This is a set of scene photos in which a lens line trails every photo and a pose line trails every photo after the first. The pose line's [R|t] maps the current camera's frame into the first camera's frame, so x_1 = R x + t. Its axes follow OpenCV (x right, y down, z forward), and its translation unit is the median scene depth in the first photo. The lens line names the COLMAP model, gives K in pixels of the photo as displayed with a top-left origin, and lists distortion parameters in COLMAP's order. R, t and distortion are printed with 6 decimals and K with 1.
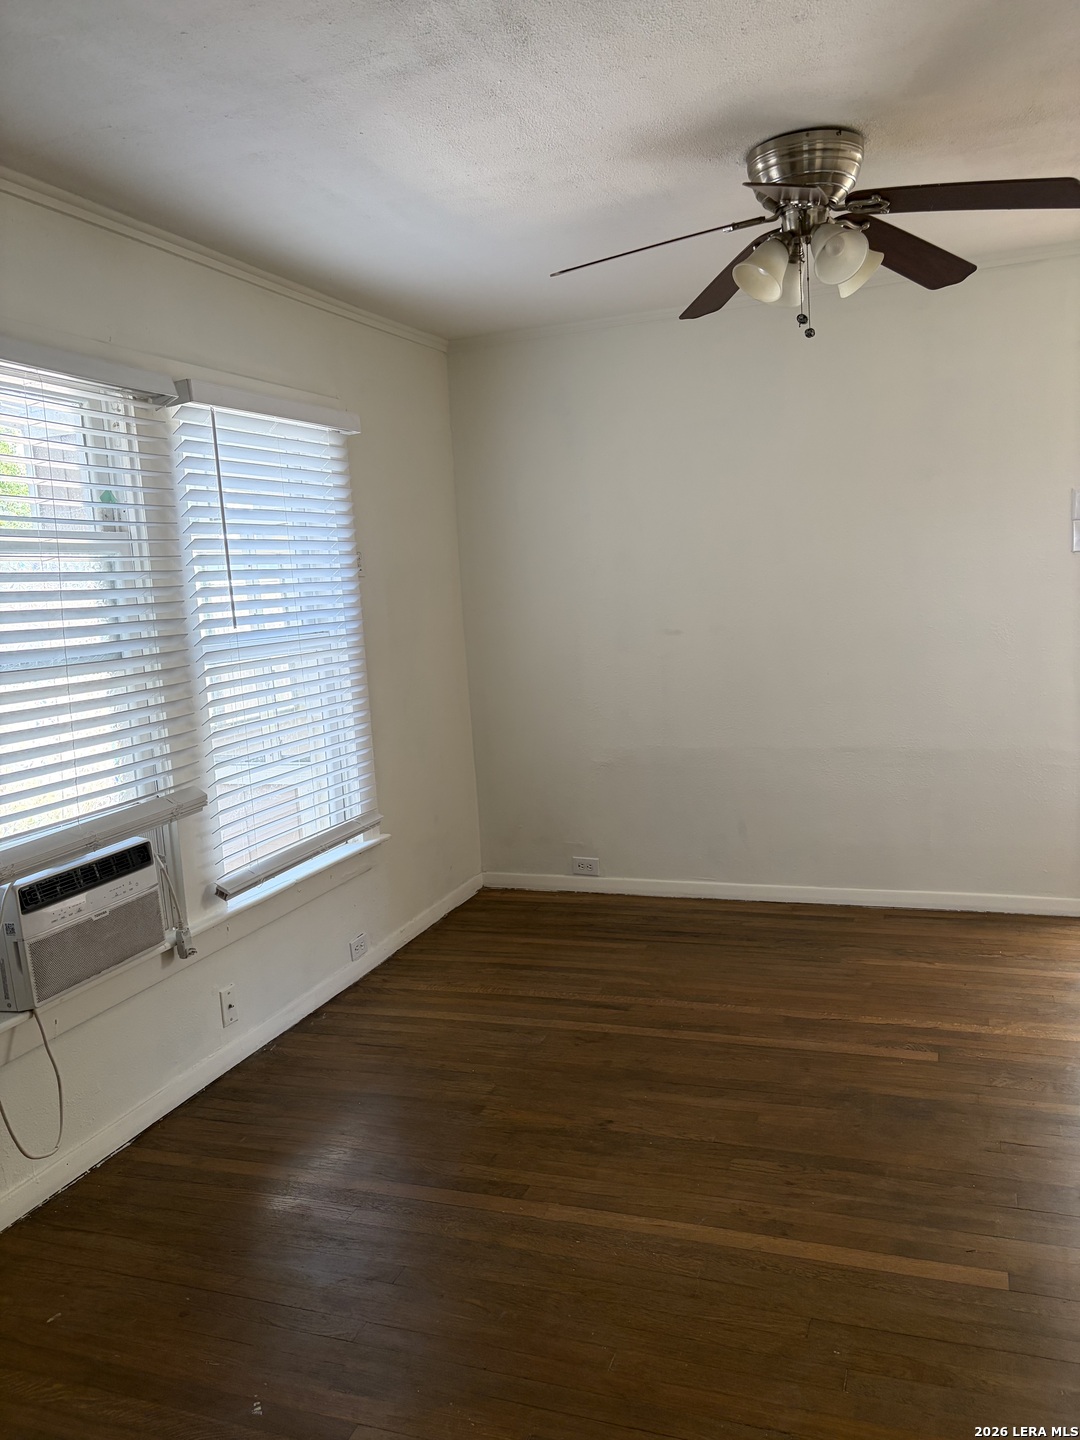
lens RADIAL K [[1096.3, 0, 533.5], [0, 1096.3, 720.3], [0, 0, 1]] dist [0.036517, -0.029654]
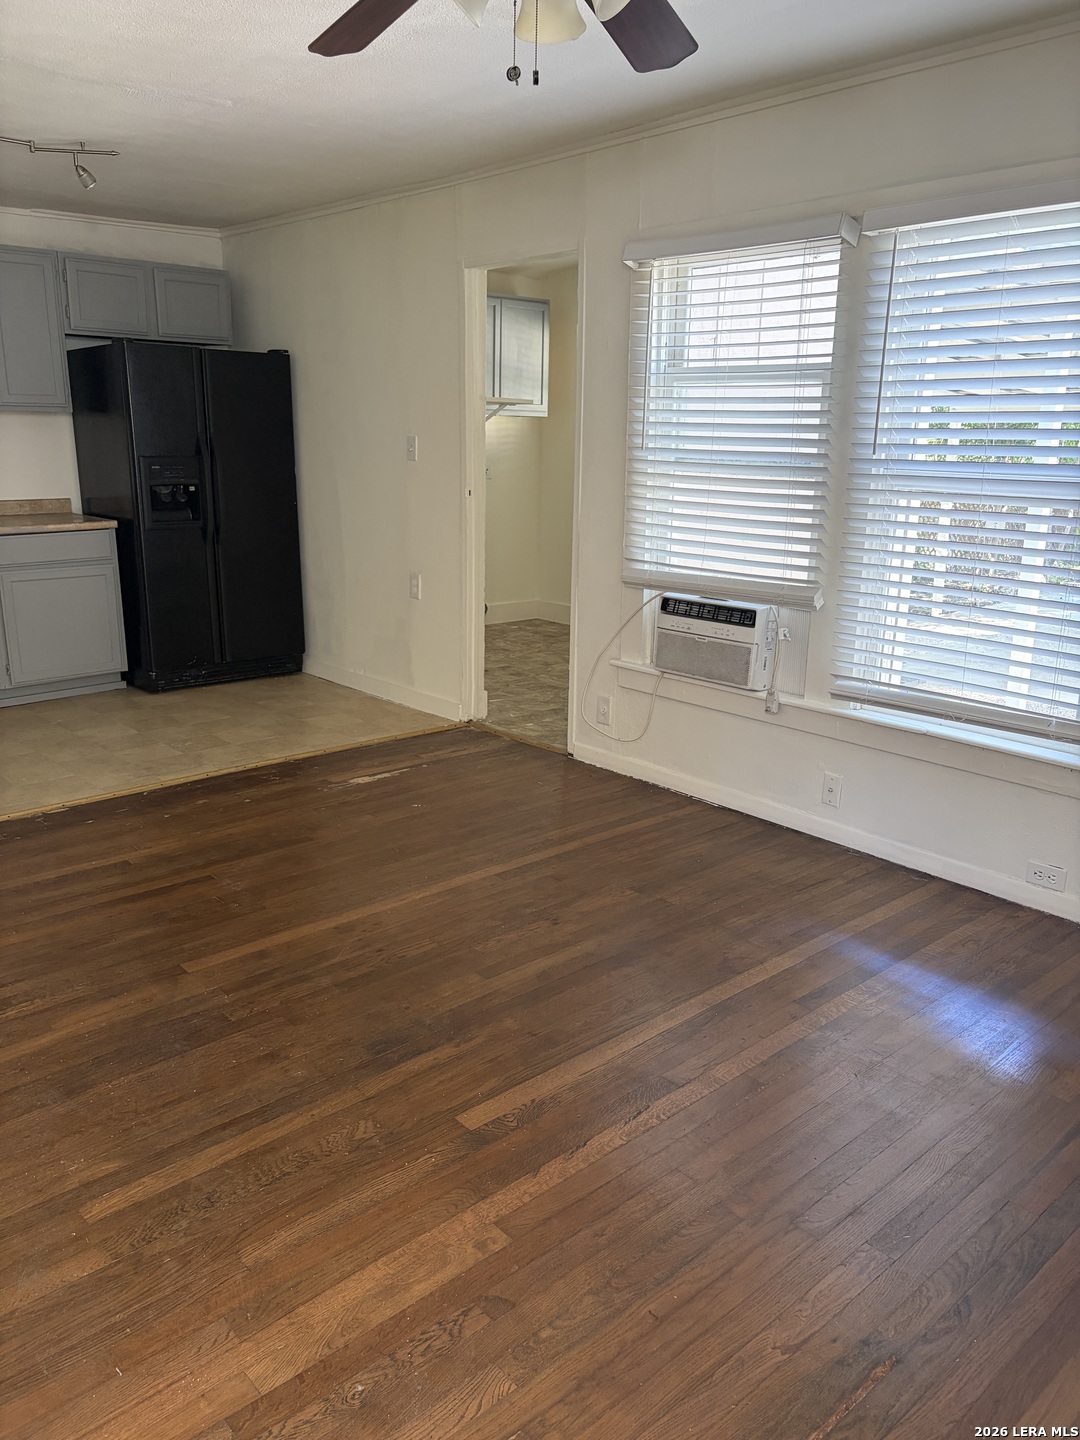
lens RADIAL K [[1096.3, 0, 537.3], [0, 1096.3, 725.5], [0, 0, 1]] dist [0.036517, -0.029654]
pose [[-0.459487, 0.283870, -0.841600, 0.918554], [-0.095448, 0.926281, 0.364544, -0.216801], [0.883041, 0.247833, -0.398519, 1.323645]]
